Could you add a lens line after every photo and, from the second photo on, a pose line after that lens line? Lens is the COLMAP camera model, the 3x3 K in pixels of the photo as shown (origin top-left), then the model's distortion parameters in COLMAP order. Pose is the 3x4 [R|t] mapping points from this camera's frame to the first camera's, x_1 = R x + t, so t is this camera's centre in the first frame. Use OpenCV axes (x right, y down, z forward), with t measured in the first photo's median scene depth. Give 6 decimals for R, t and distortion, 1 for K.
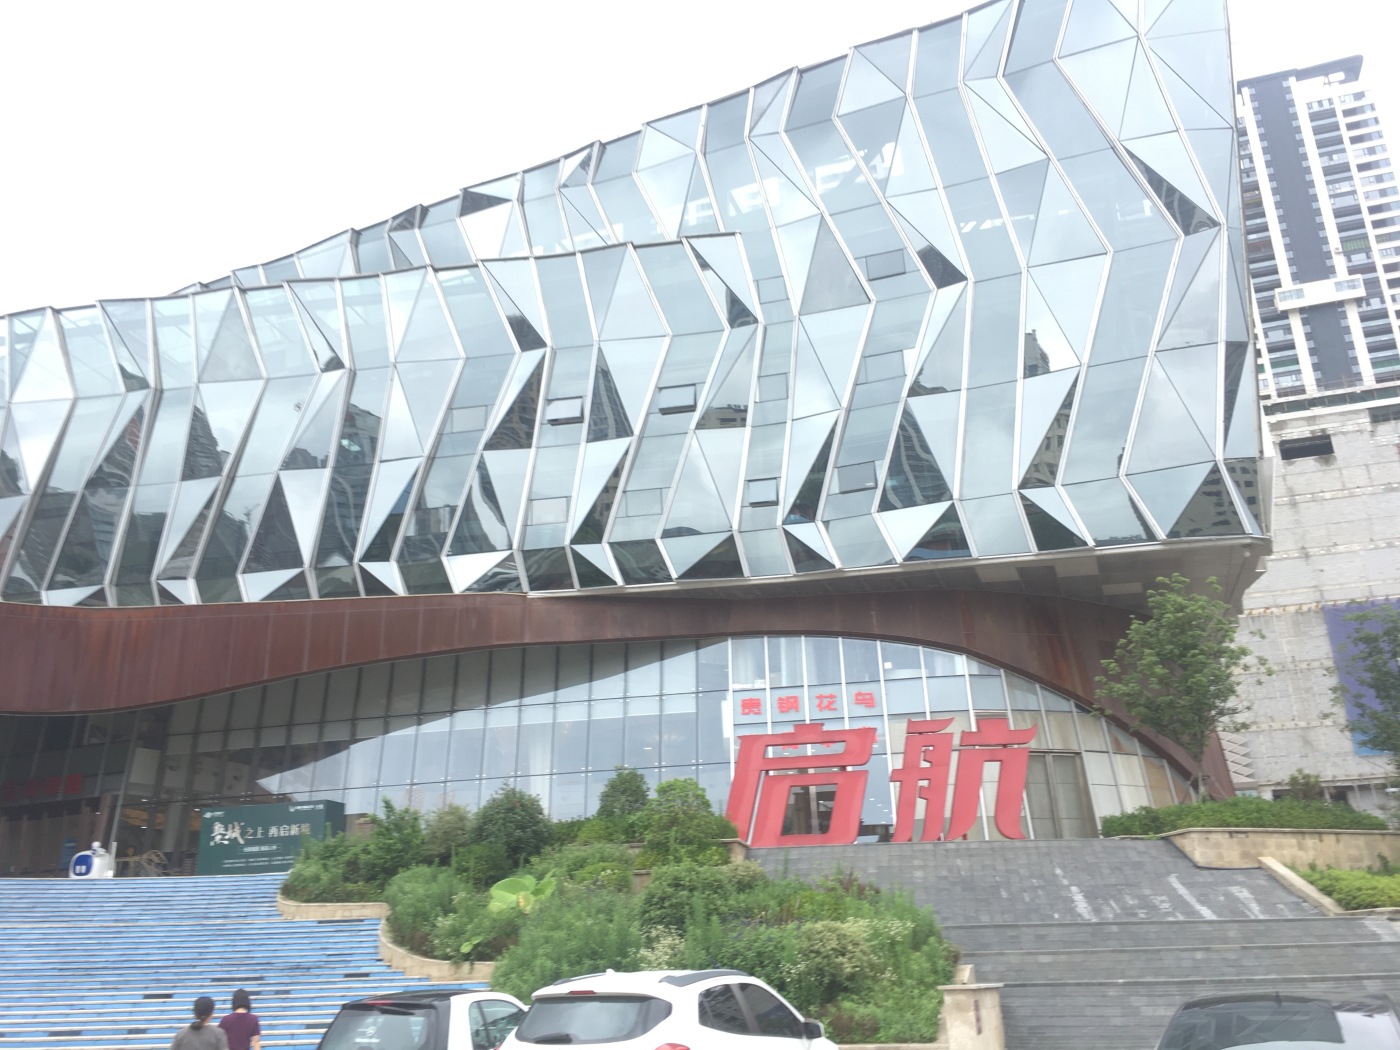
lens RADIAL K [[1194.8, 0, 701.9], [0, 1194.8, 530.5], [0, 0, 1]] dist [0.081381, -0.107939]
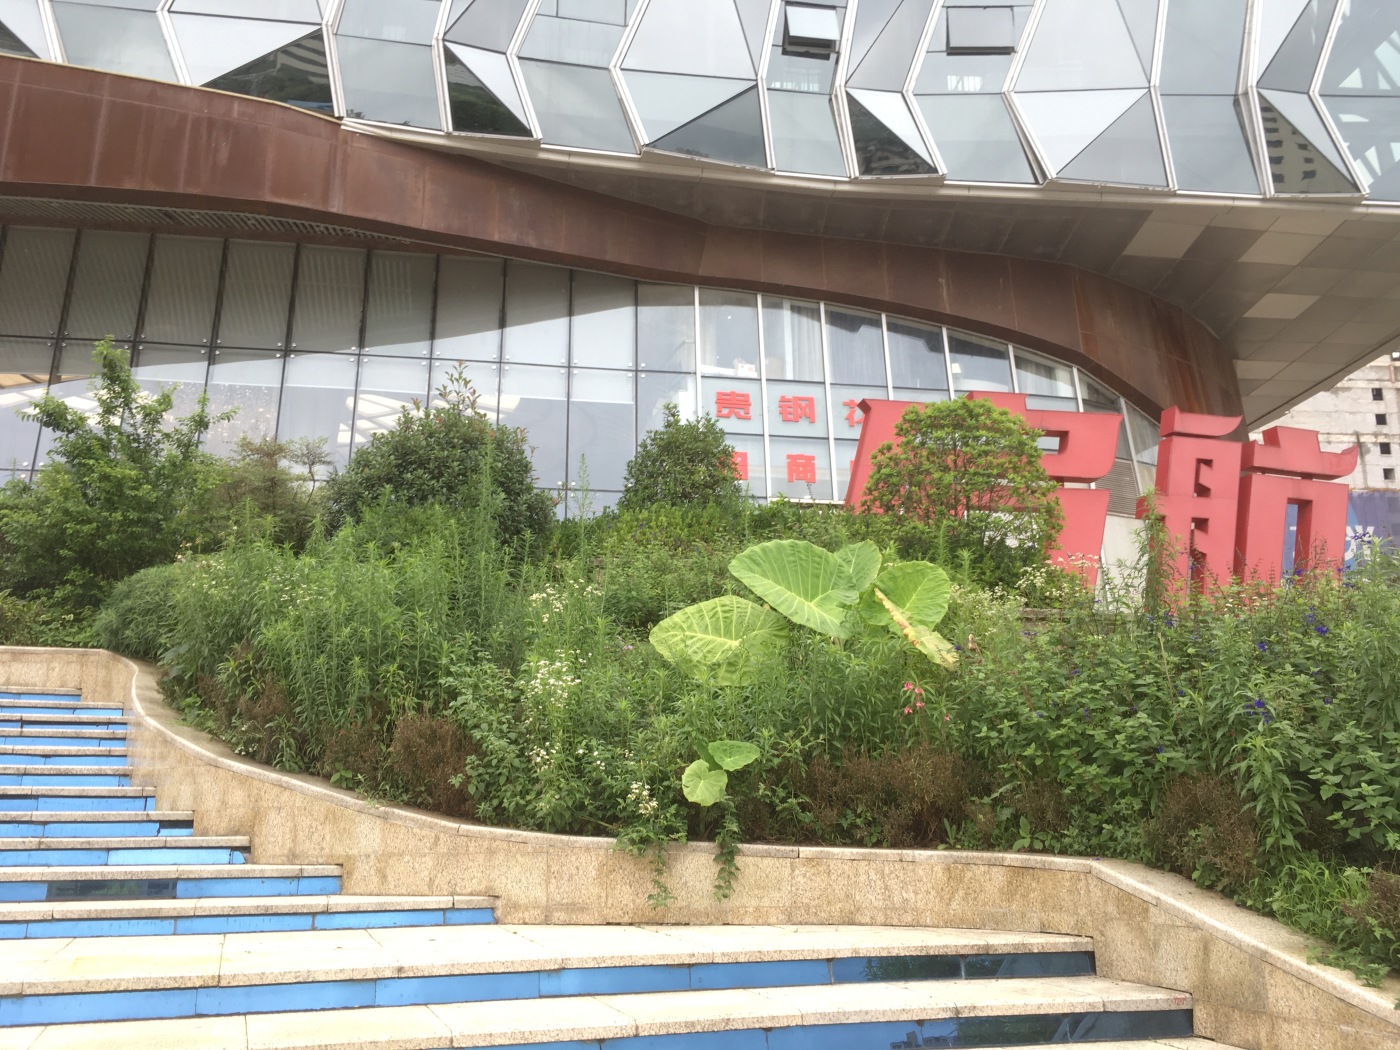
lens RADIAL K [[1194.8, 0, 701.9], [0, 1194.8, 530.5], [0, 0, 1]] dist [0.081381, -0.107939]
pose [[0.931258, 0.110925, 0.347065, -0.223317], [-0.145526, 0.986493, 0.075188, 0.224689], [-0.334037, -0.120527, 0.934822, 0.634242]]
